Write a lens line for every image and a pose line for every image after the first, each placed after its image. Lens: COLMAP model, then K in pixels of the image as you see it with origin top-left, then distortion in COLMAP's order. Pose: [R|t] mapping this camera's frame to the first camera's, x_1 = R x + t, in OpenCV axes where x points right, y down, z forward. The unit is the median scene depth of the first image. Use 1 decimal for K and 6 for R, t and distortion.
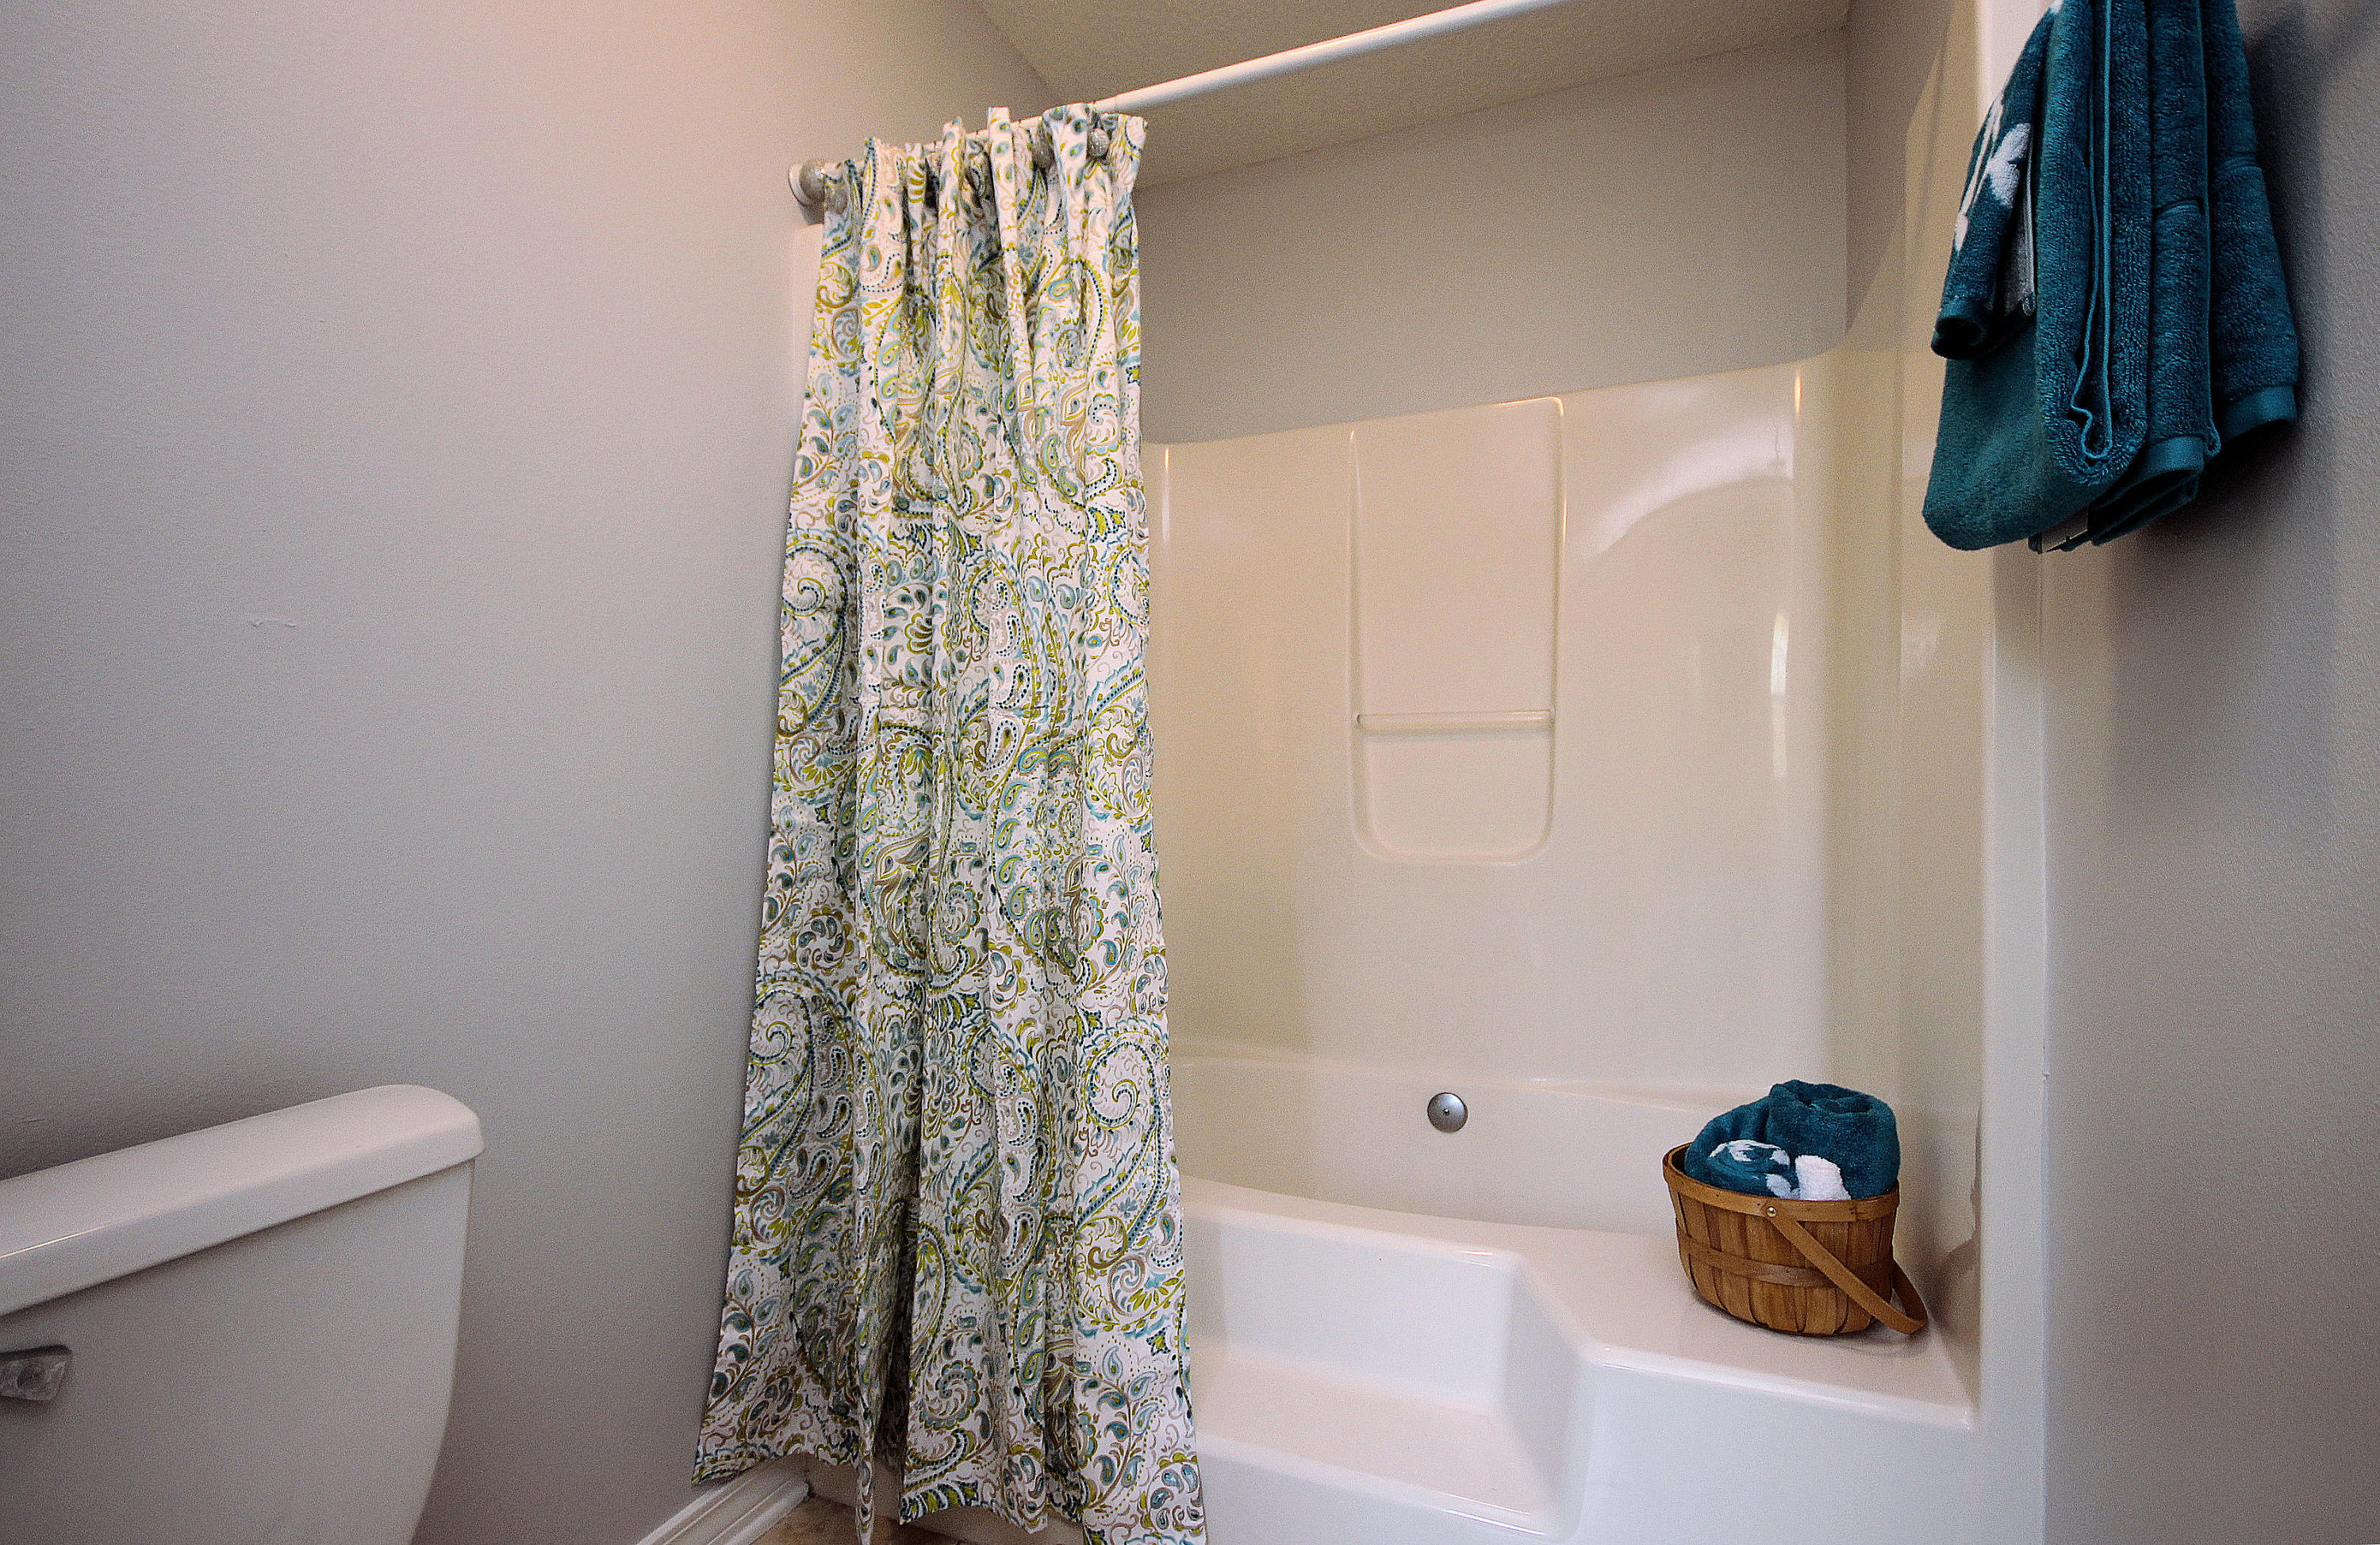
lens RADIAL K [[1107.0, 0, 1195.6], [0, 1107.0, 770.0], [0, 0, 1]] dist [-0.005704, -0.001016]
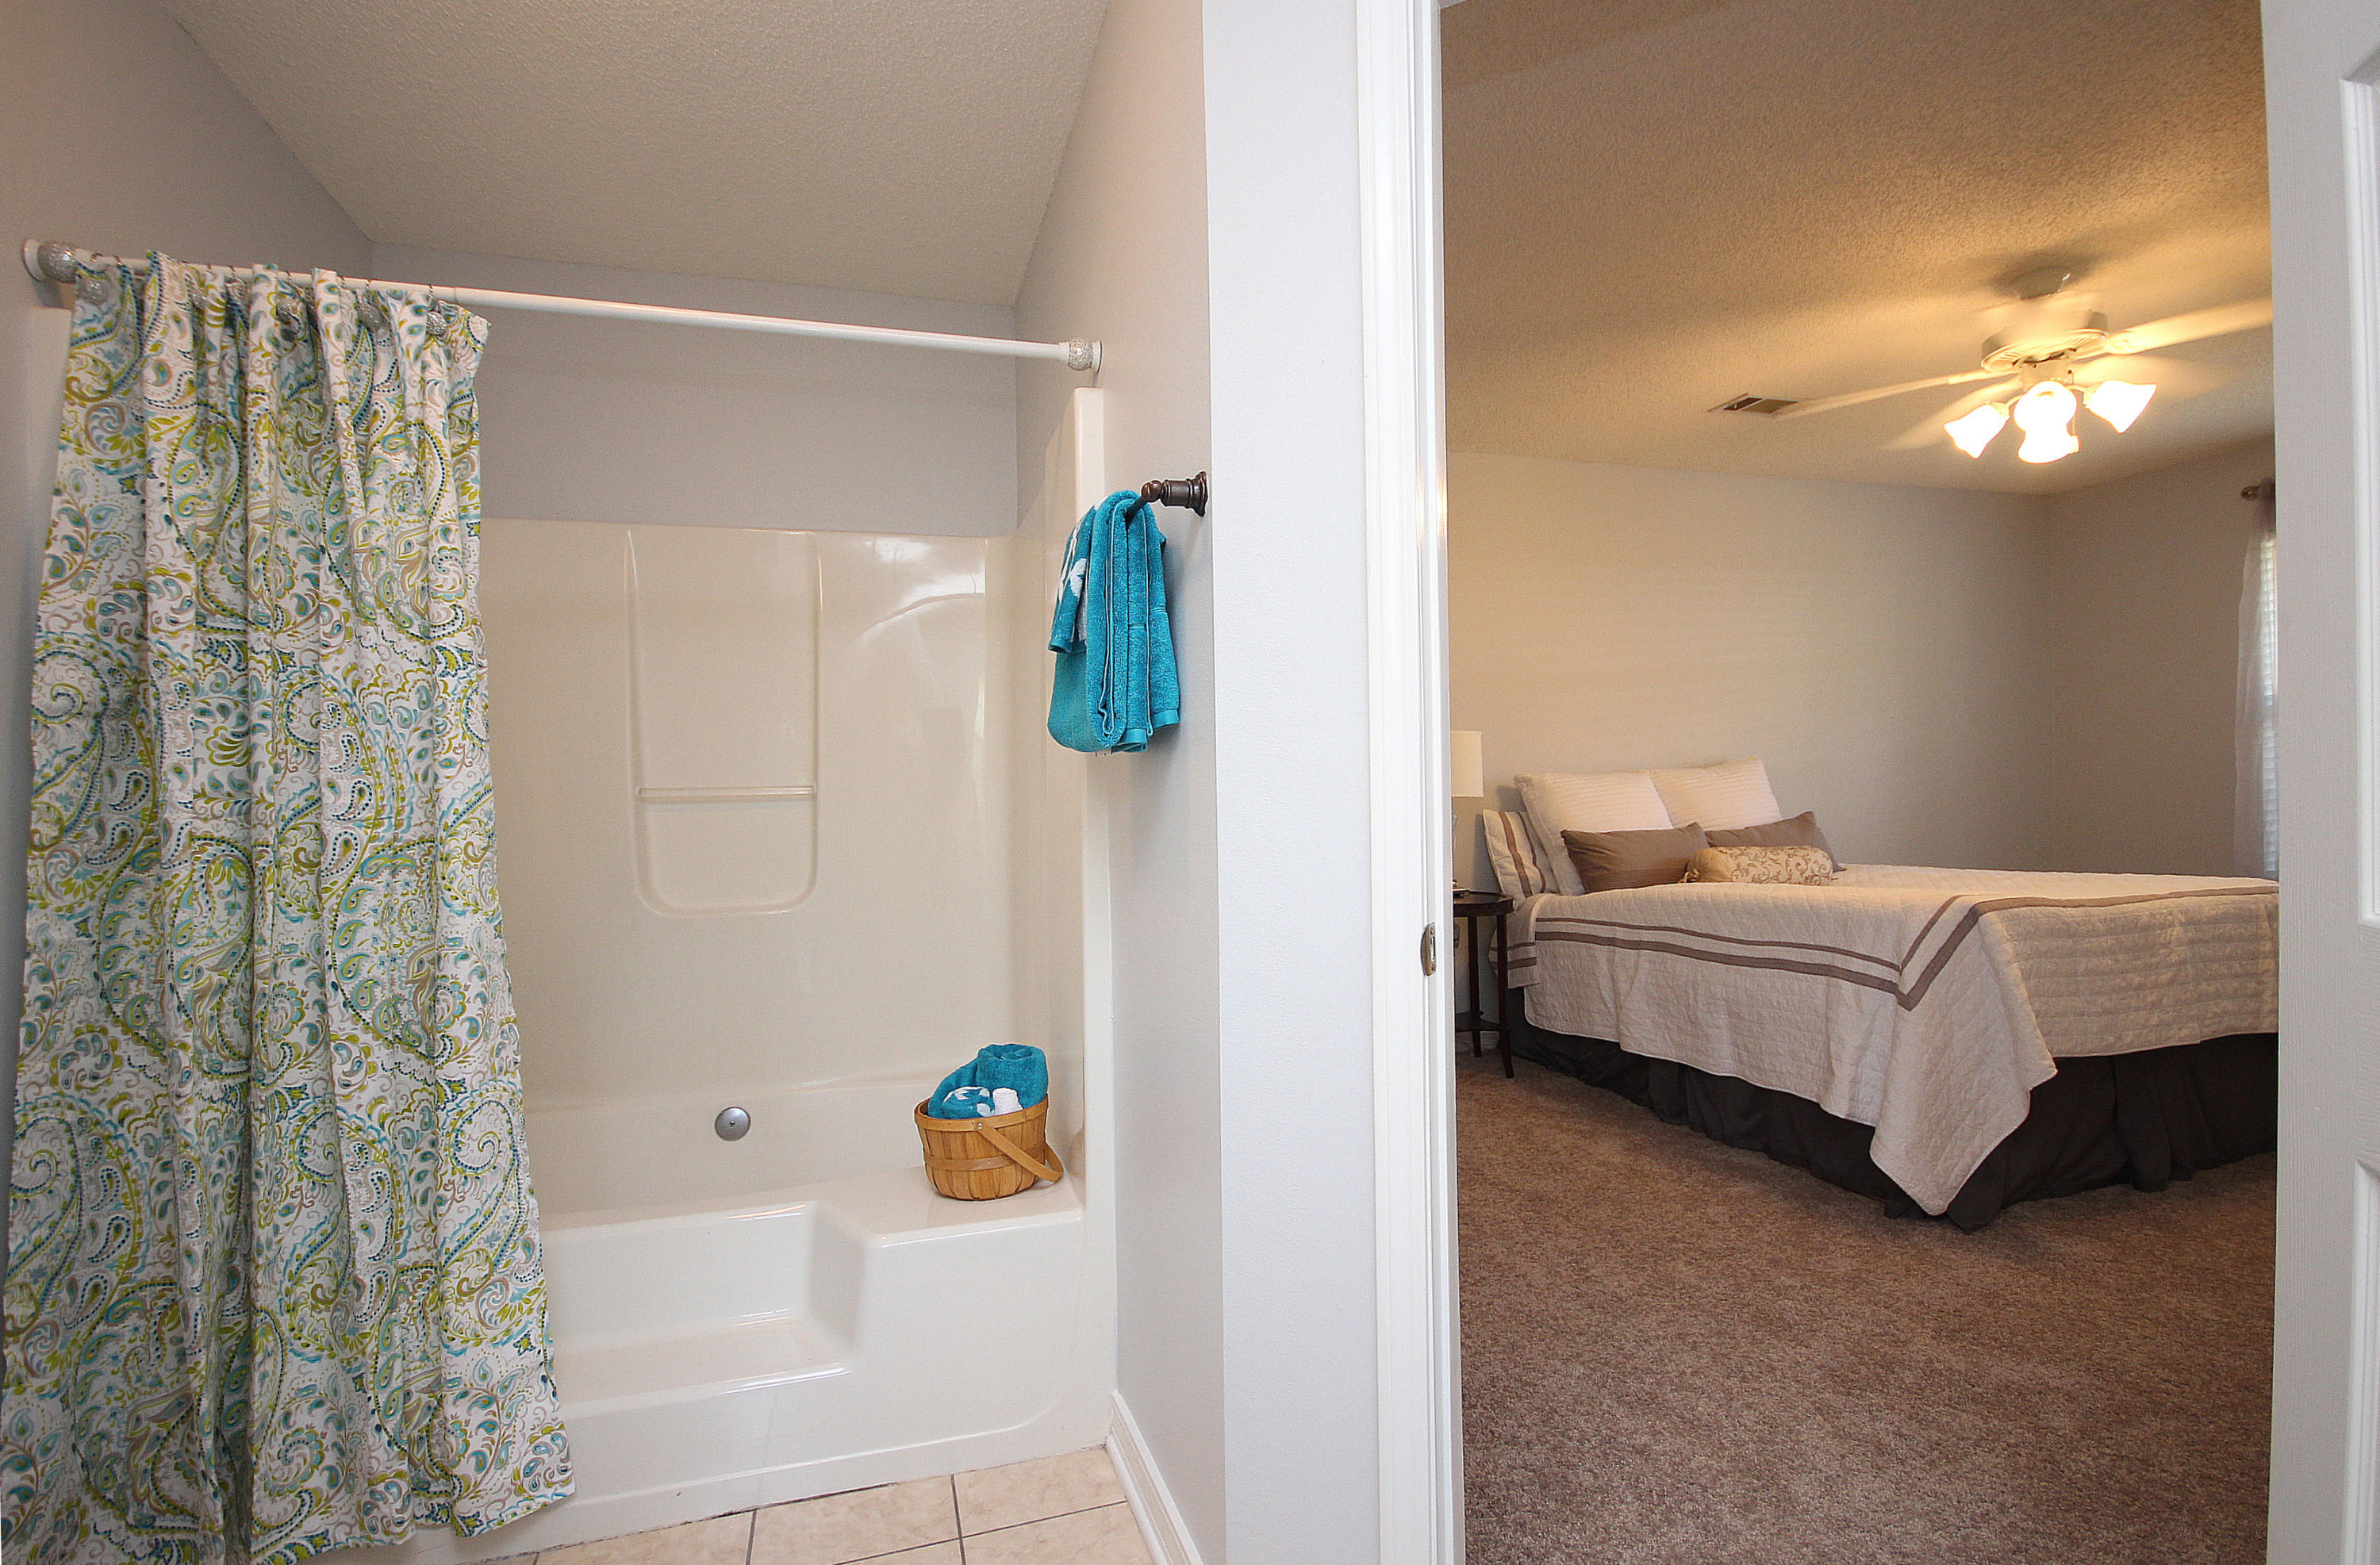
lens RADIAL K [[1122.8, 0, 1199.1], [0, 1122.8, 804.4], [0, 0, 1]] dist [-0.006334, -0.001717]
pose [[0.778693, -0.021050, 0.627052, -0.207333], [0.009924, 0.999725, 0.021237, -0.086984], [-0.627327, -0.010314, 0.778688, -0.396561]]
